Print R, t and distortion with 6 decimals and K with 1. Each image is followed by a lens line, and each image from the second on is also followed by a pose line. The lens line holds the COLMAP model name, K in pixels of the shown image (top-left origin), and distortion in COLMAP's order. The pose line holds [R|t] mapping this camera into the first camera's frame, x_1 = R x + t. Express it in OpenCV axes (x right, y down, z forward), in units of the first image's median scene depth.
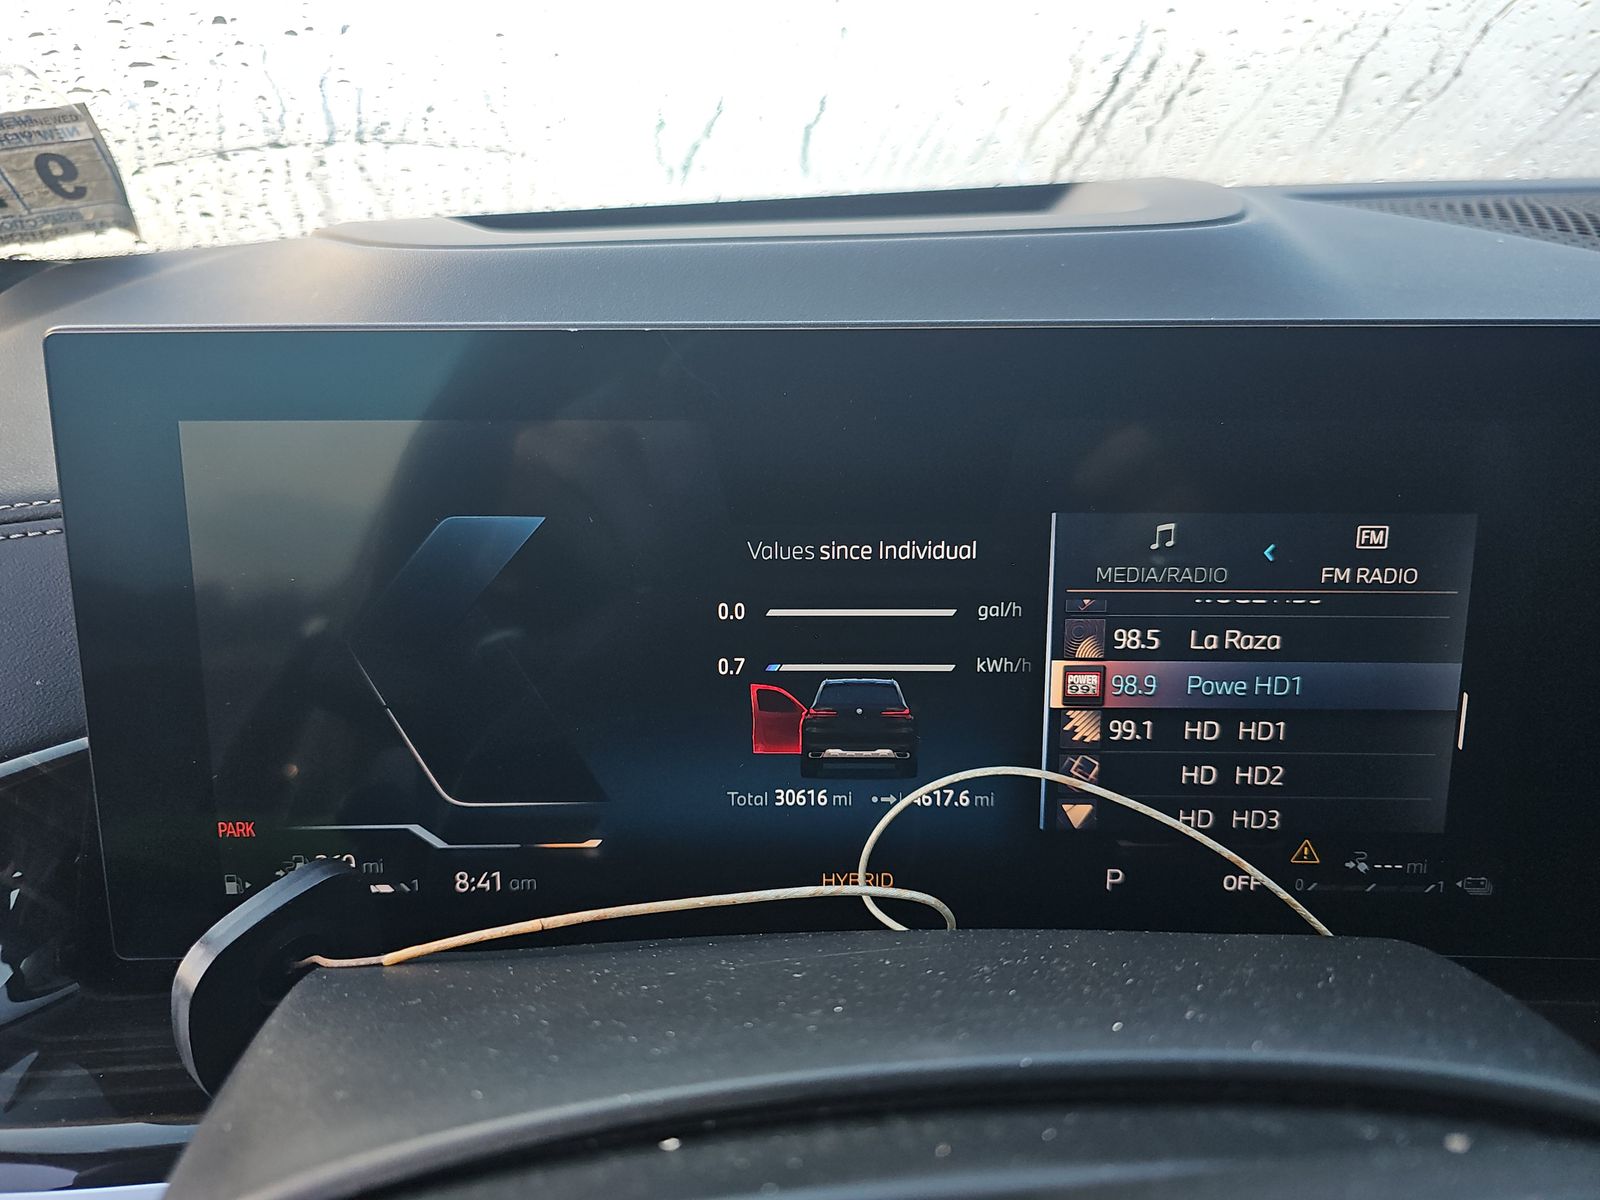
lens RADIAL K [[1068.8, 0, 804.1], [0, 1068.8, 600.1], [0, 0, 1]] dist [0.021801, 0.002595]
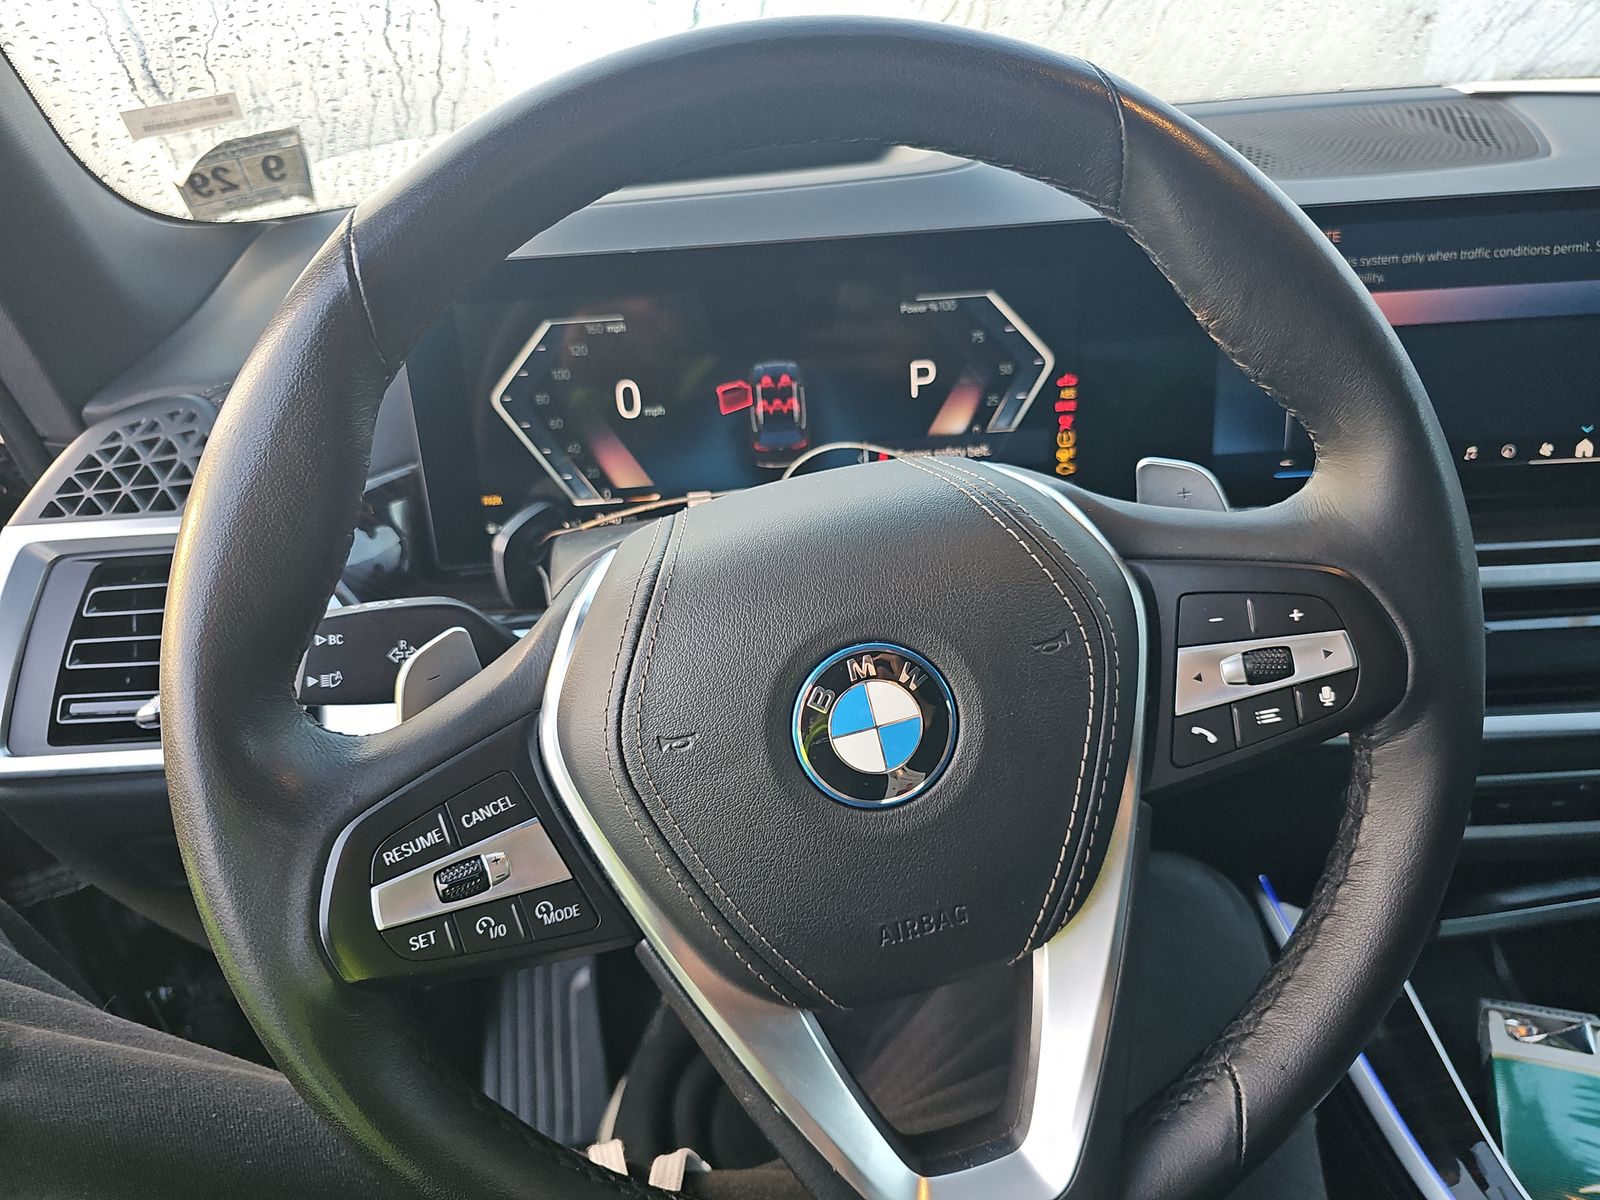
lens RADIAL K [[1068.8, 0, 795.7], [0, 1068.8, 599.5], [0, 0, 1]] dist [0.021801, 0.002595]
pose [[0.996930, -0.068876, 0.037242, -0.013258], [0.065185, 0.993567, 0.092600, 0.149235], [-0.043381, -0.089888, 0.995007, -0.687281]]
